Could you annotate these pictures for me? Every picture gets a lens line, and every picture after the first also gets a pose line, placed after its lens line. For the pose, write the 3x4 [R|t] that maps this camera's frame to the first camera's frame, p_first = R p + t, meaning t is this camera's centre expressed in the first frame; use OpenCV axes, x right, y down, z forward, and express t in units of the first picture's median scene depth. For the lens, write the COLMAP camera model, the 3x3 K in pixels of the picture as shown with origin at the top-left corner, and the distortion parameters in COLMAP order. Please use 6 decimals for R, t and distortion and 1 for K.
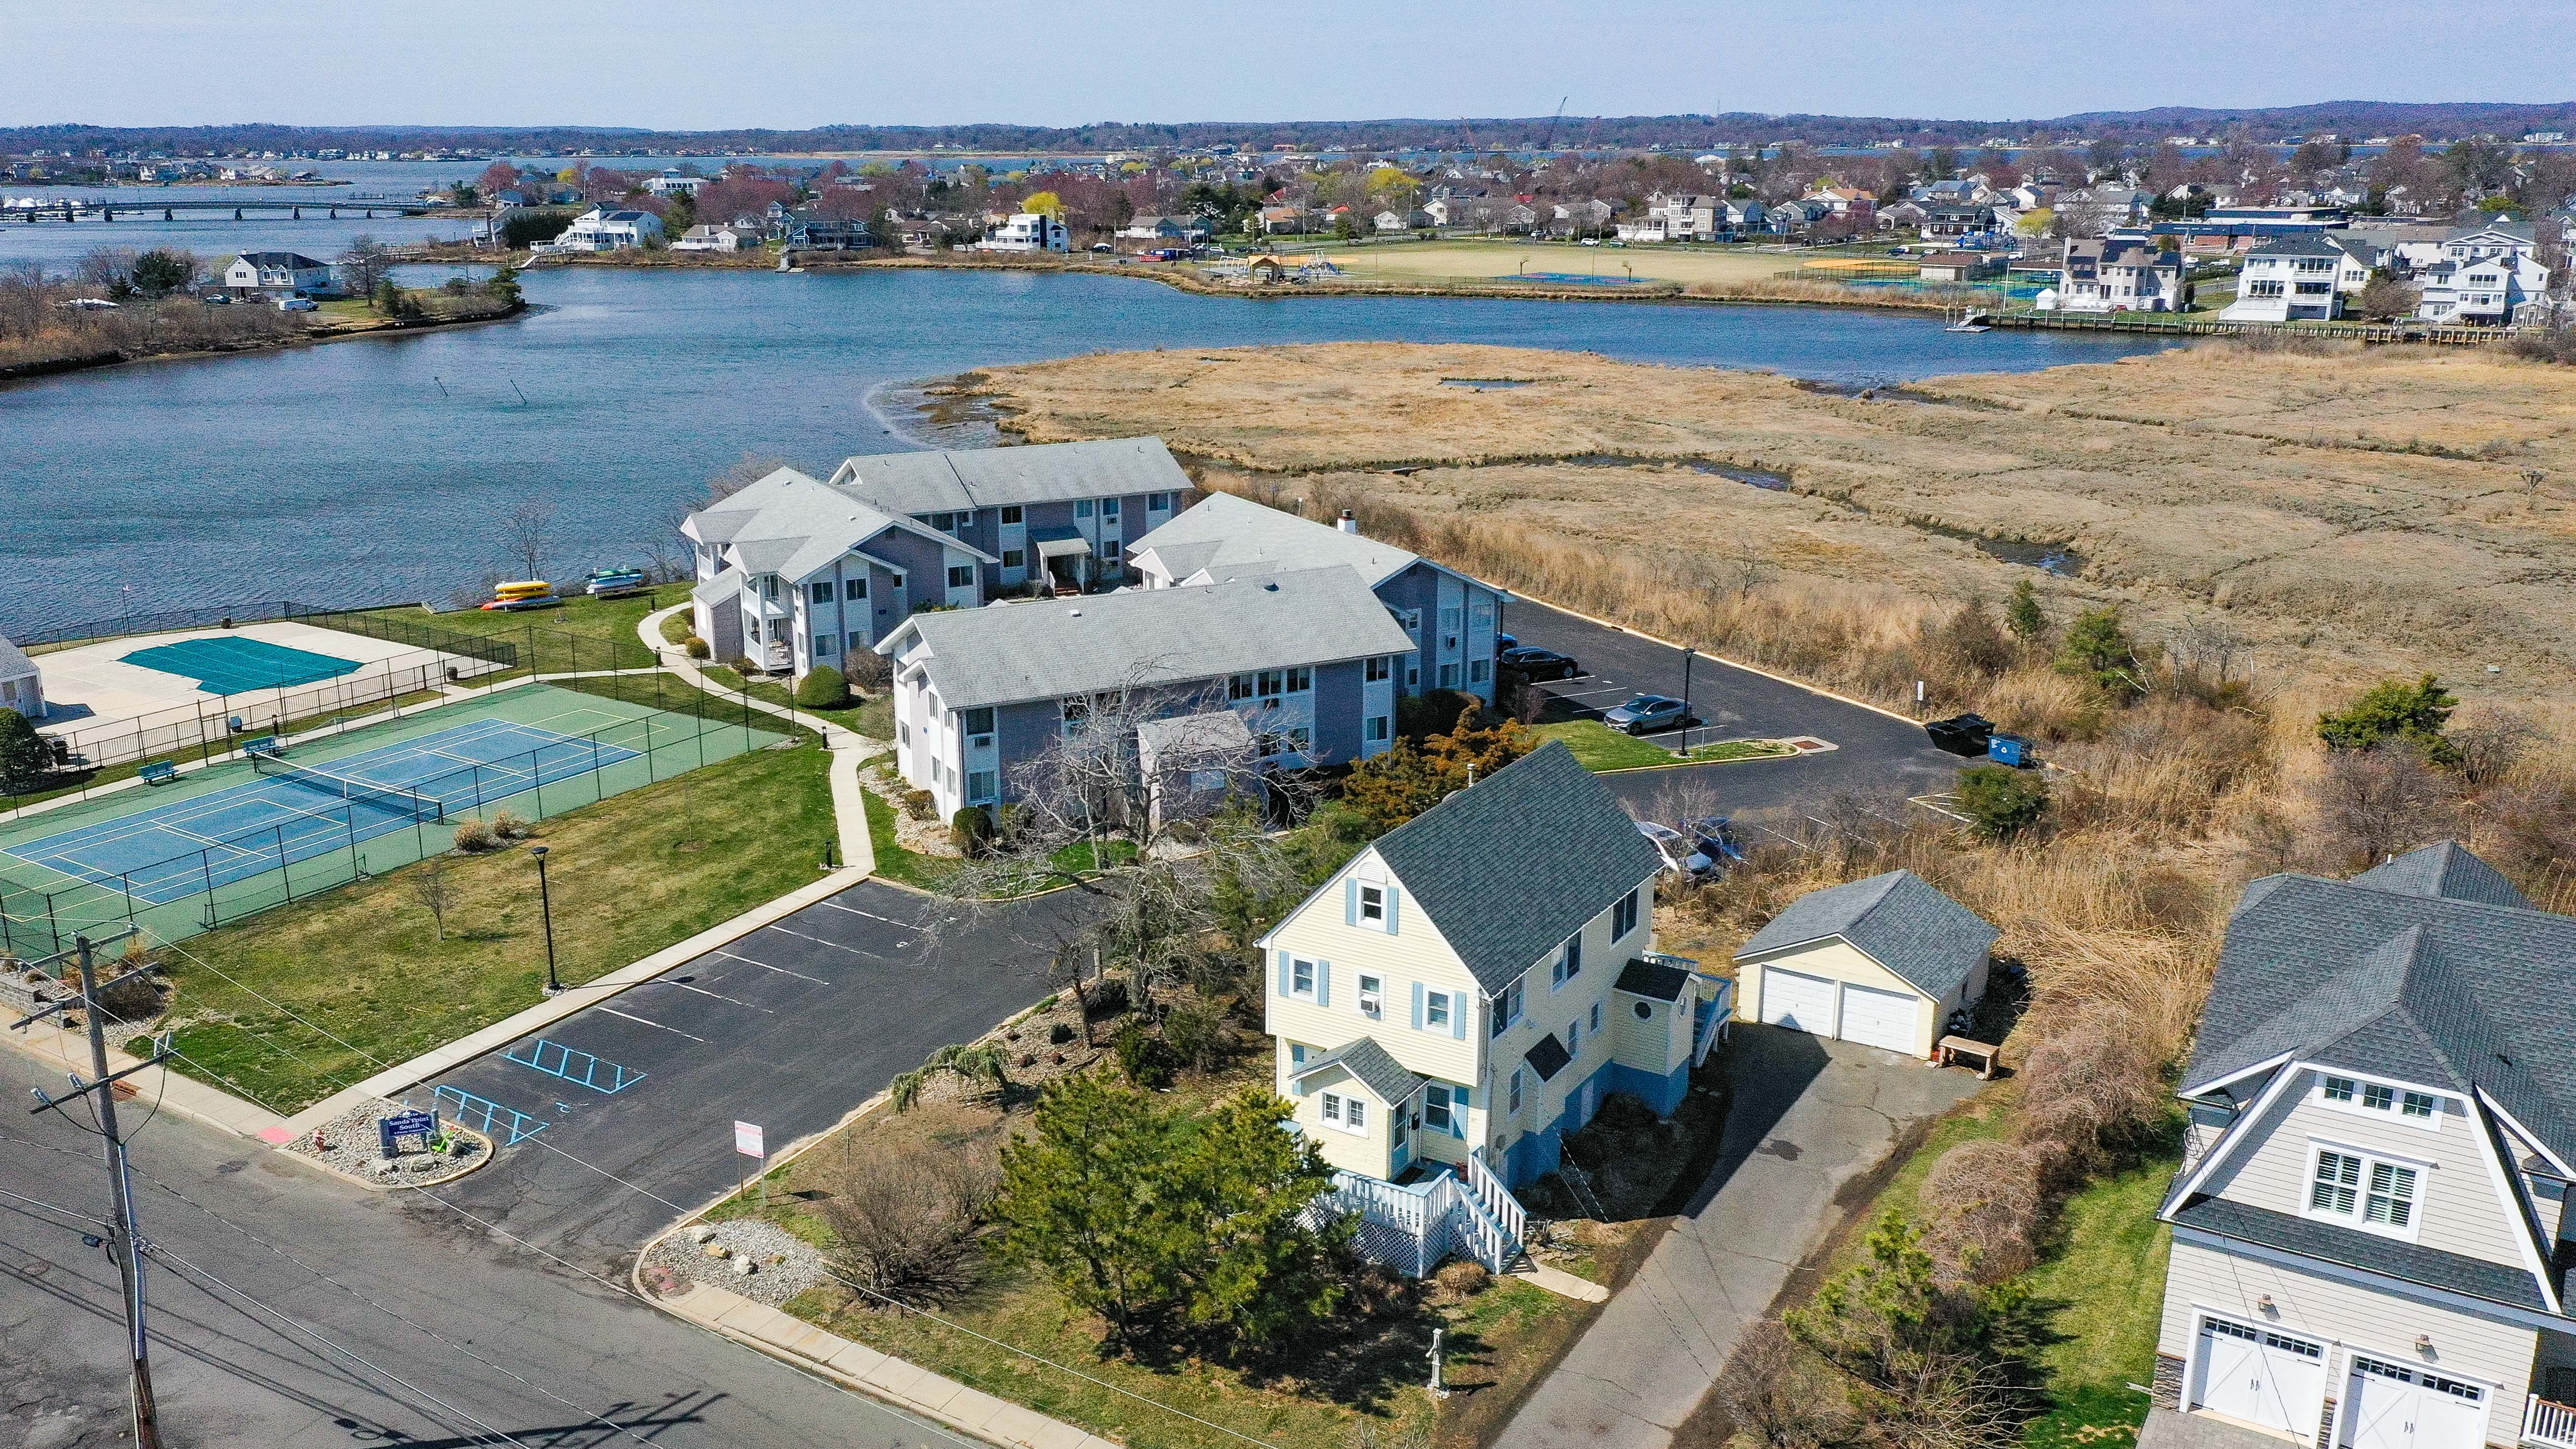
lens RADIAL K [[2111.7, 0, 1218.4], [0, 2111.7, 752.1], [0, 0, 1]] dist [-0.002234, 0.014218]
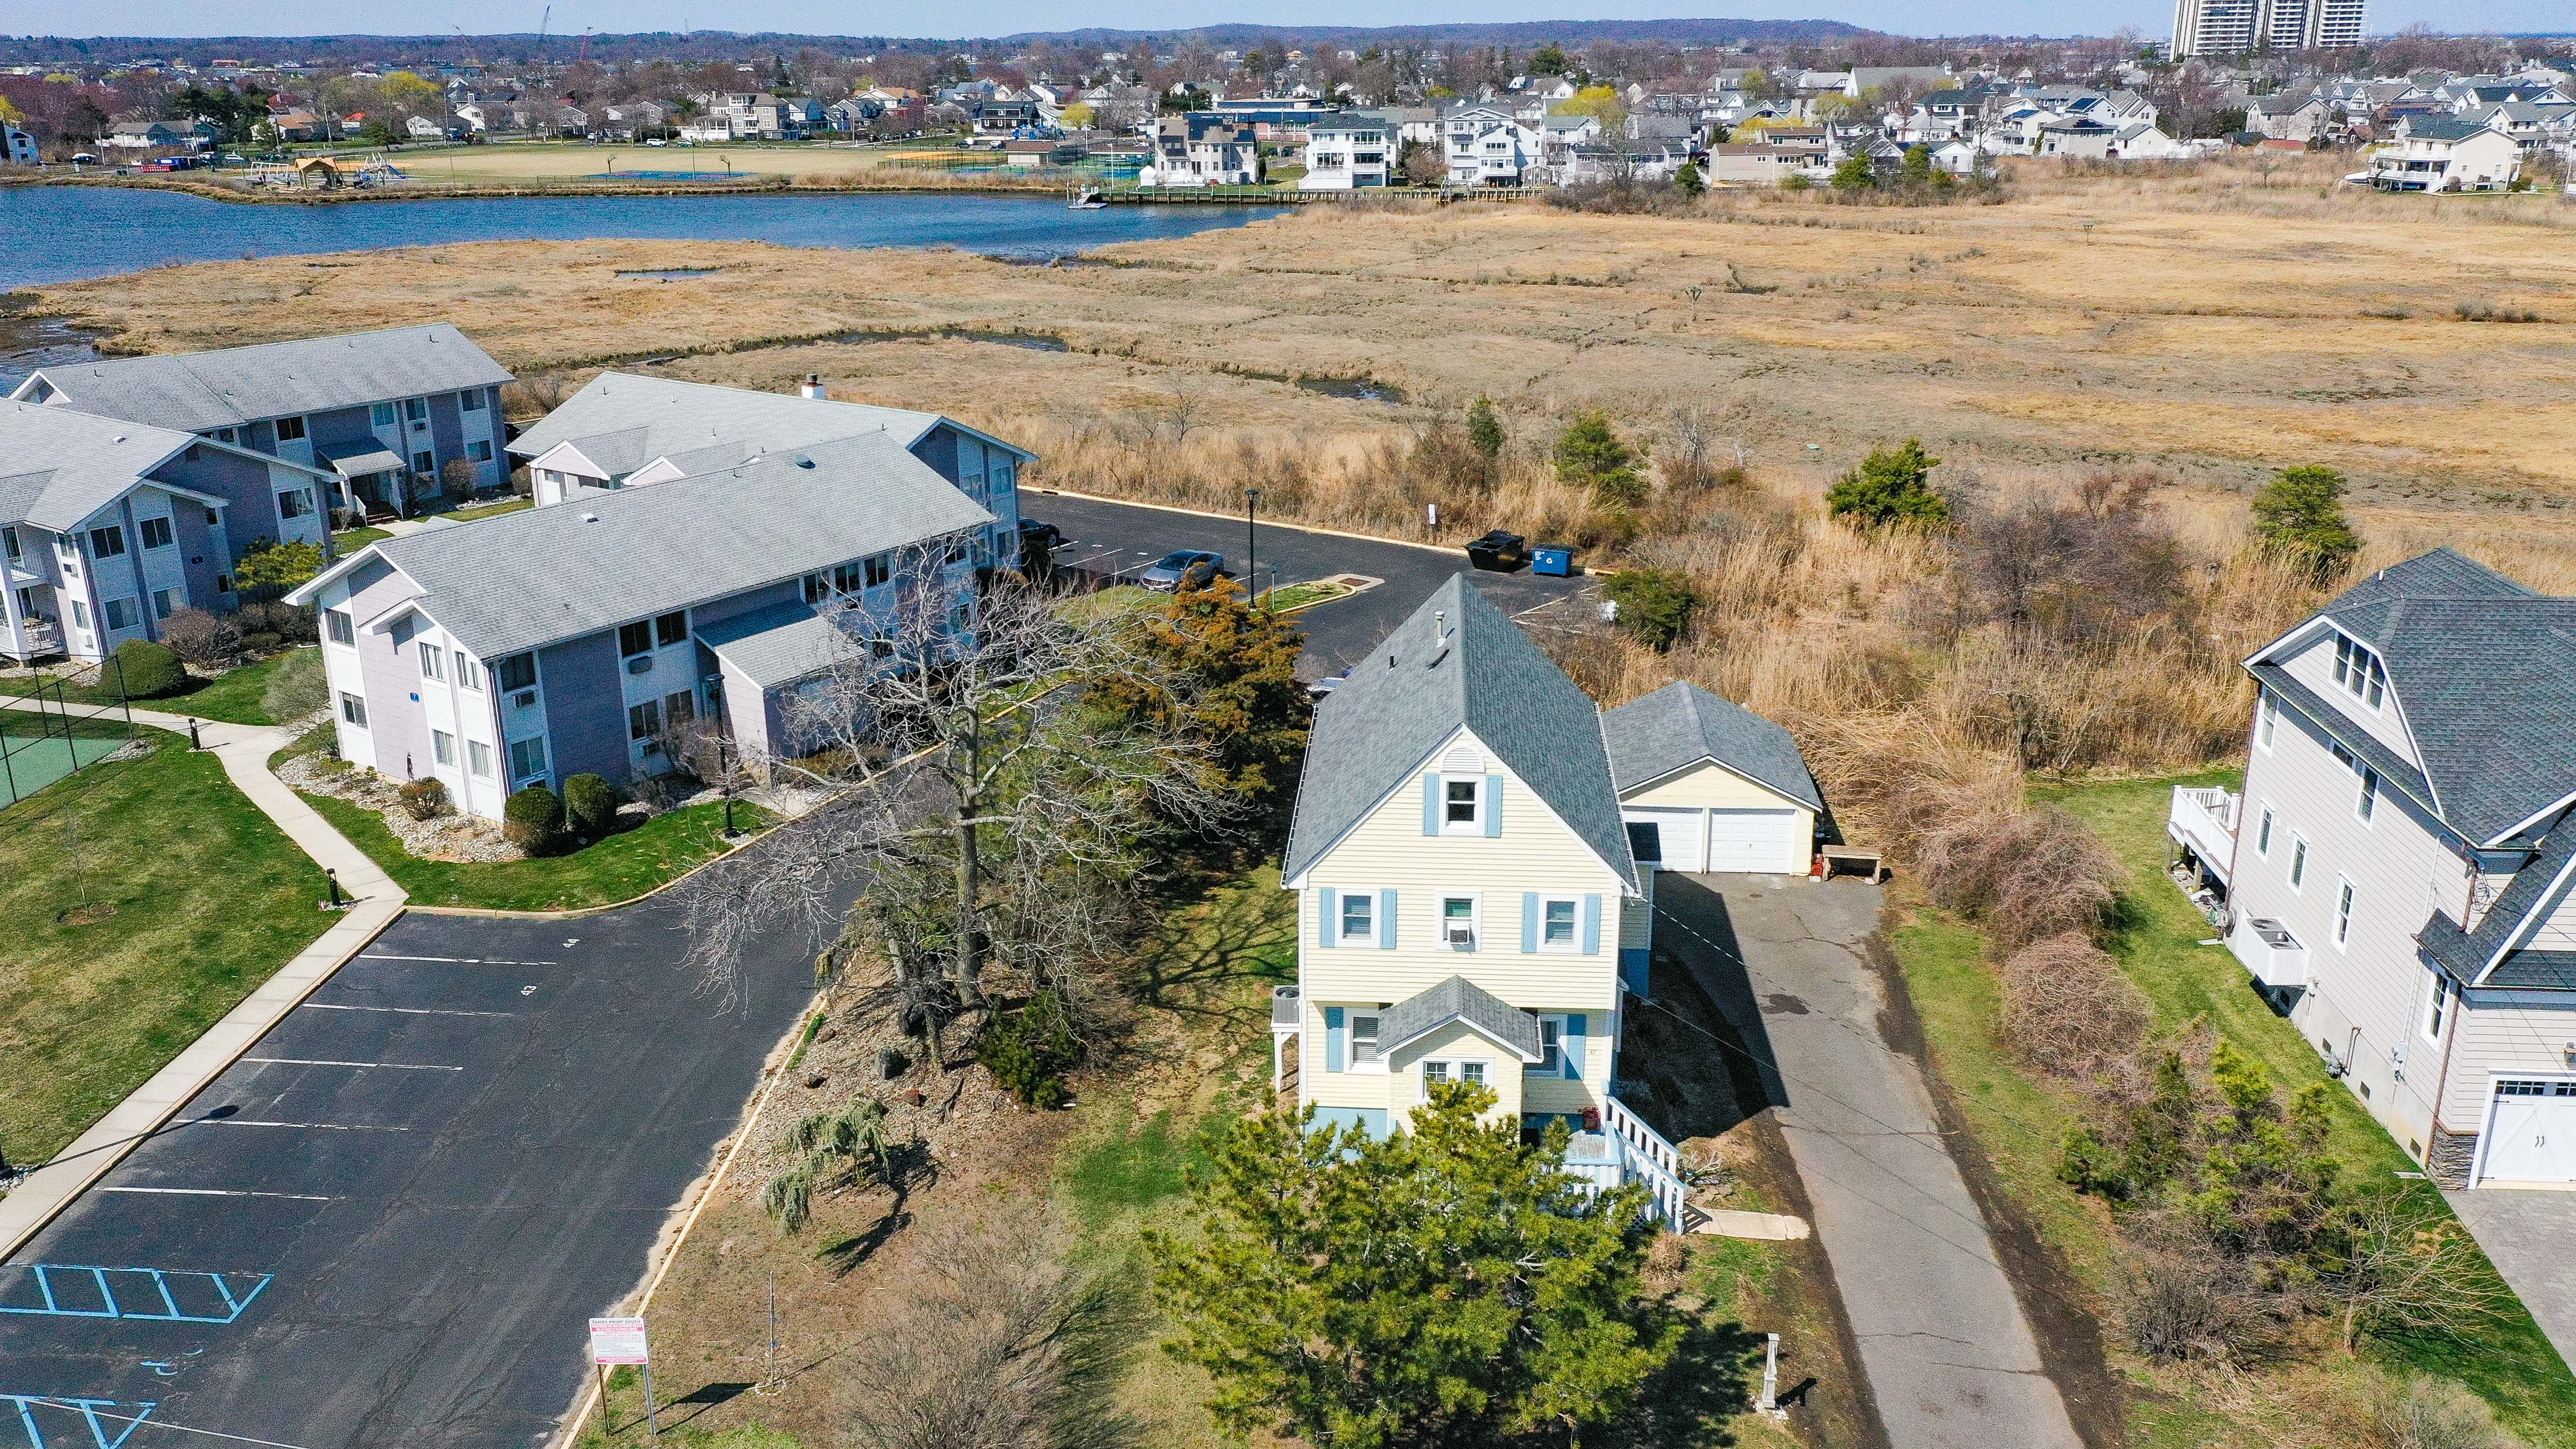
lens RADIAL K [[2009.8, 0, 1283.4], [0, 2009.8, 718.6], [0, 0, 1]] dist [-0.003078, 0.018389]
pose [[0.878221, -0.150971, 0.453801, -0.152239], [0.135050, 0.988536, 0.067512, -0.007284], [-0.458791, 0.001995, 0.888542, 0.195561]]
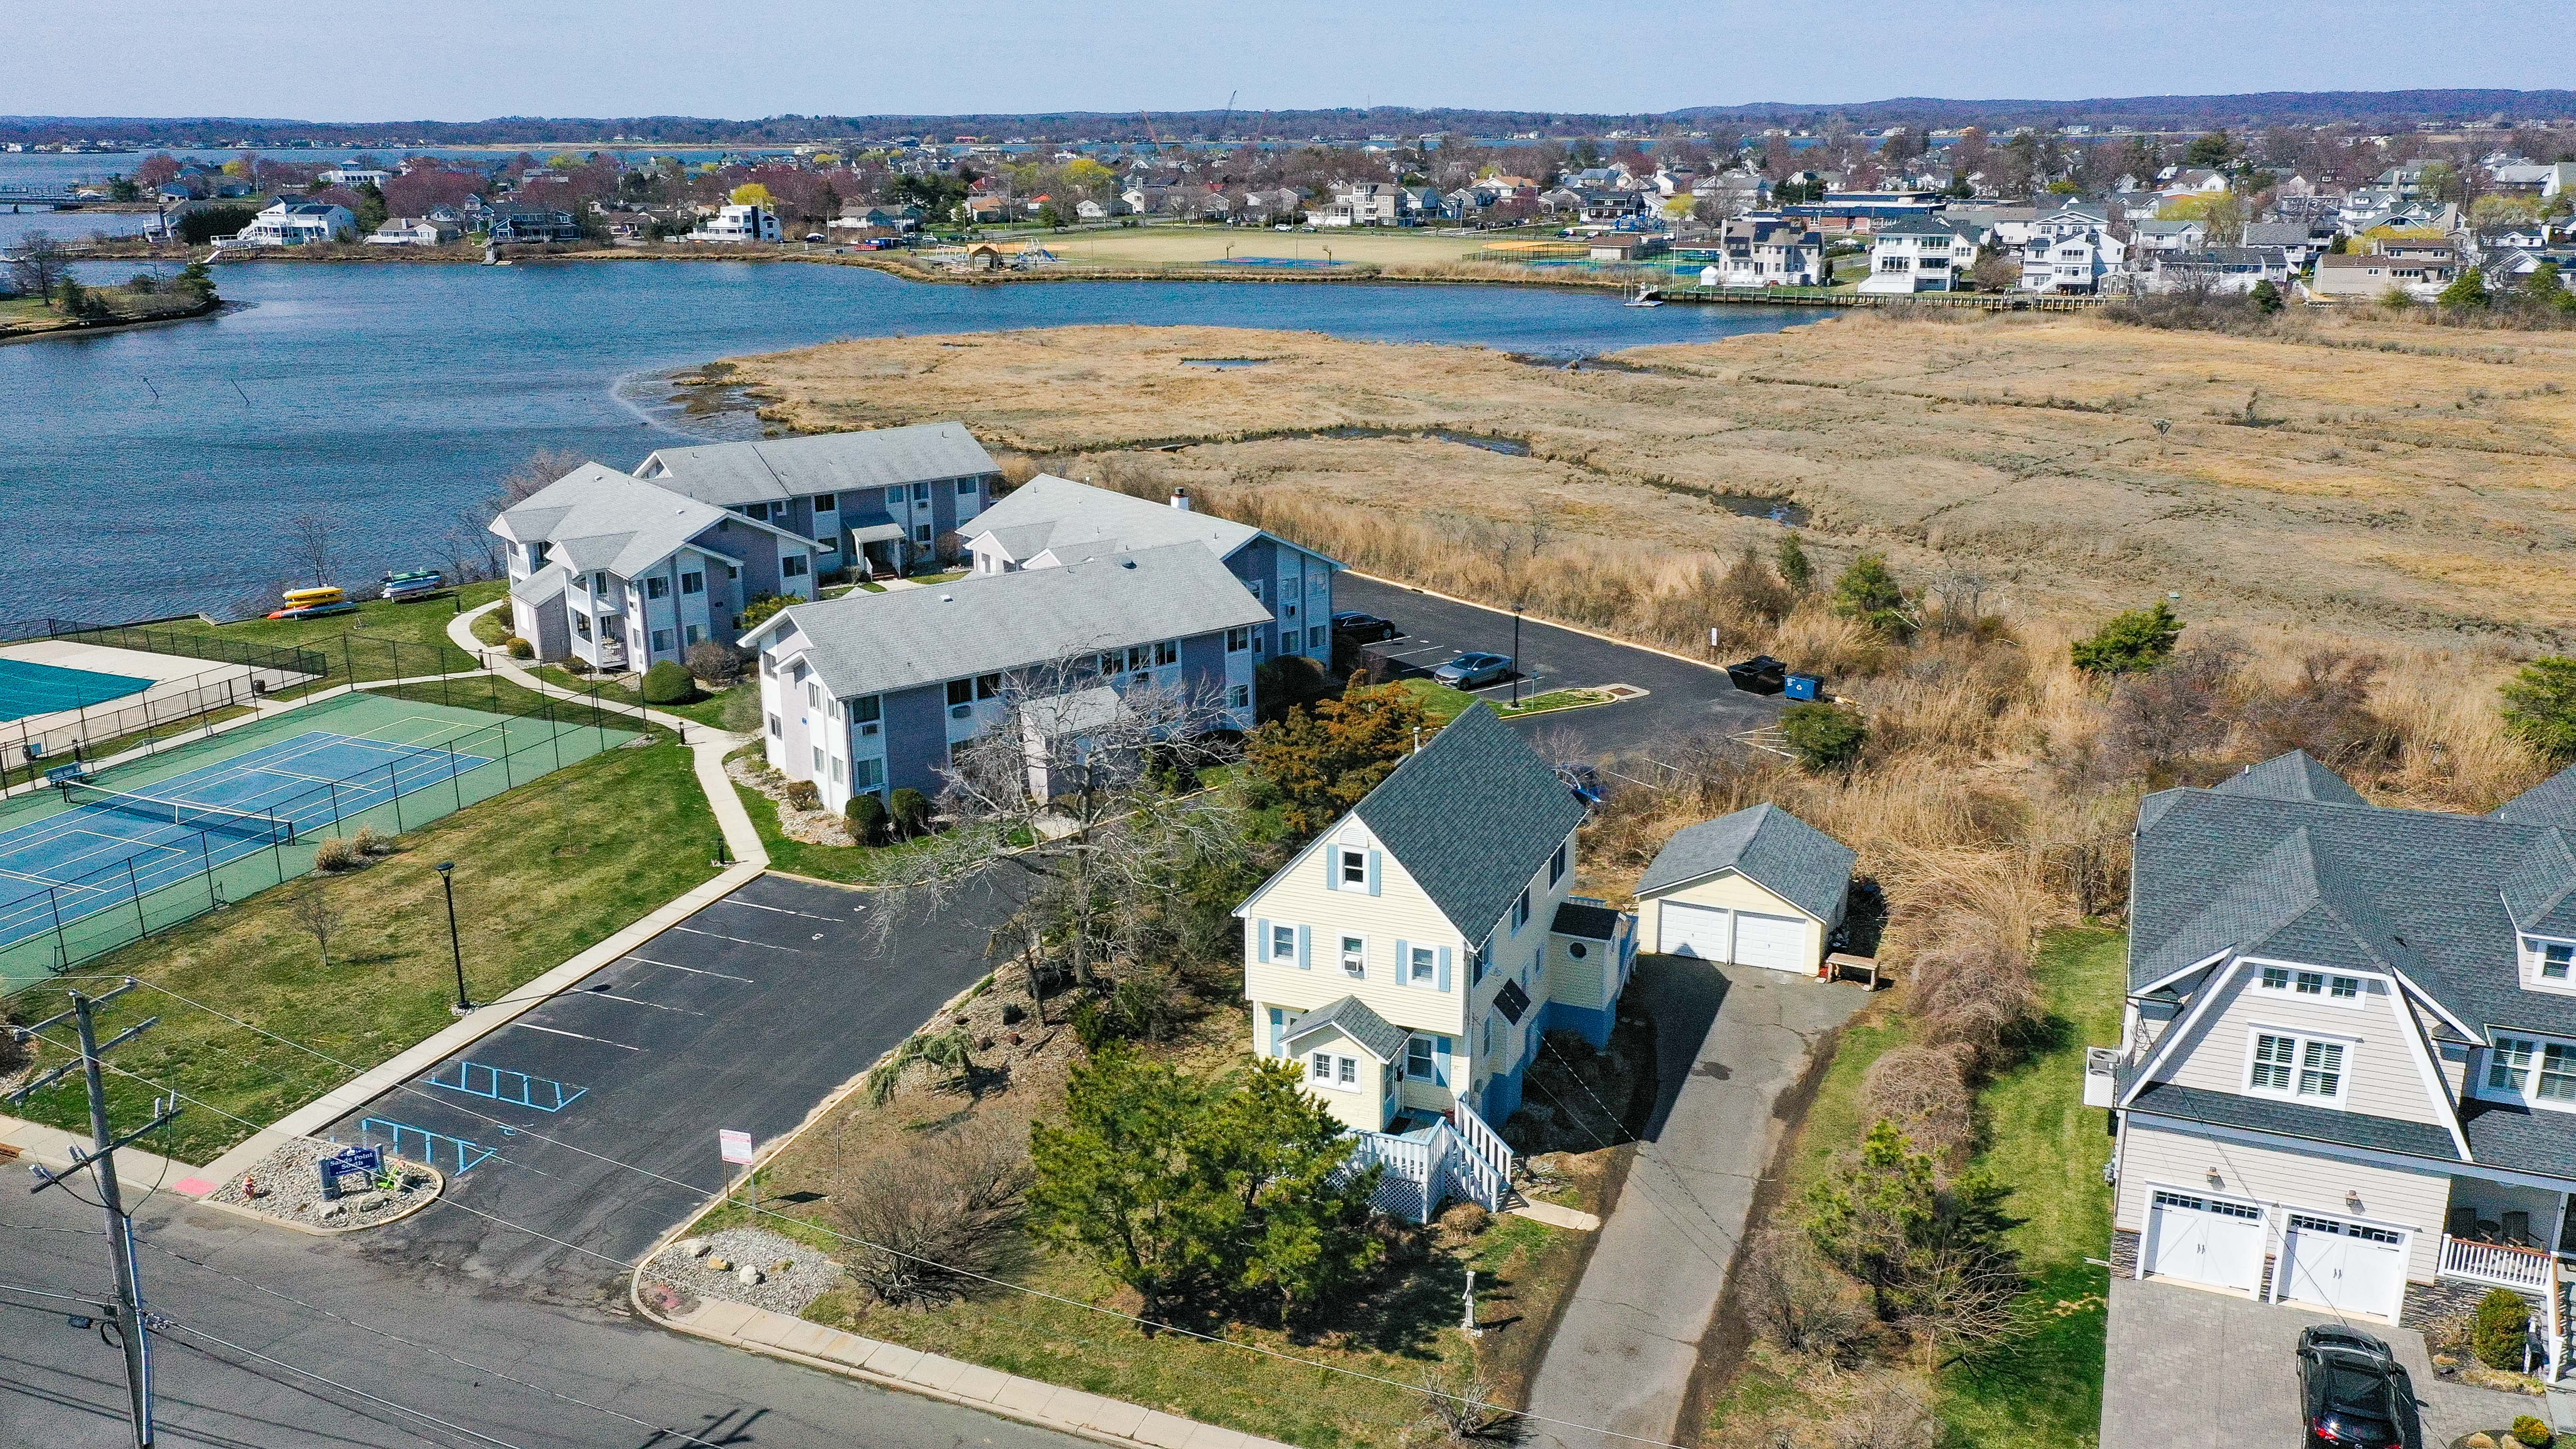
lens RADIAL K [[2009.8, 0, 1283.4], [0, 2009.8, 718.6], [0, 0, 1]] dist [-0.003078, 0.018389]
pose [[0.983336, -0.051680, 0.174297, -0.064753], [0.051359, 0.998660, 0.006356, -0.004600], [-0.174392, 0.002702, 0.984673, 0.016987]]
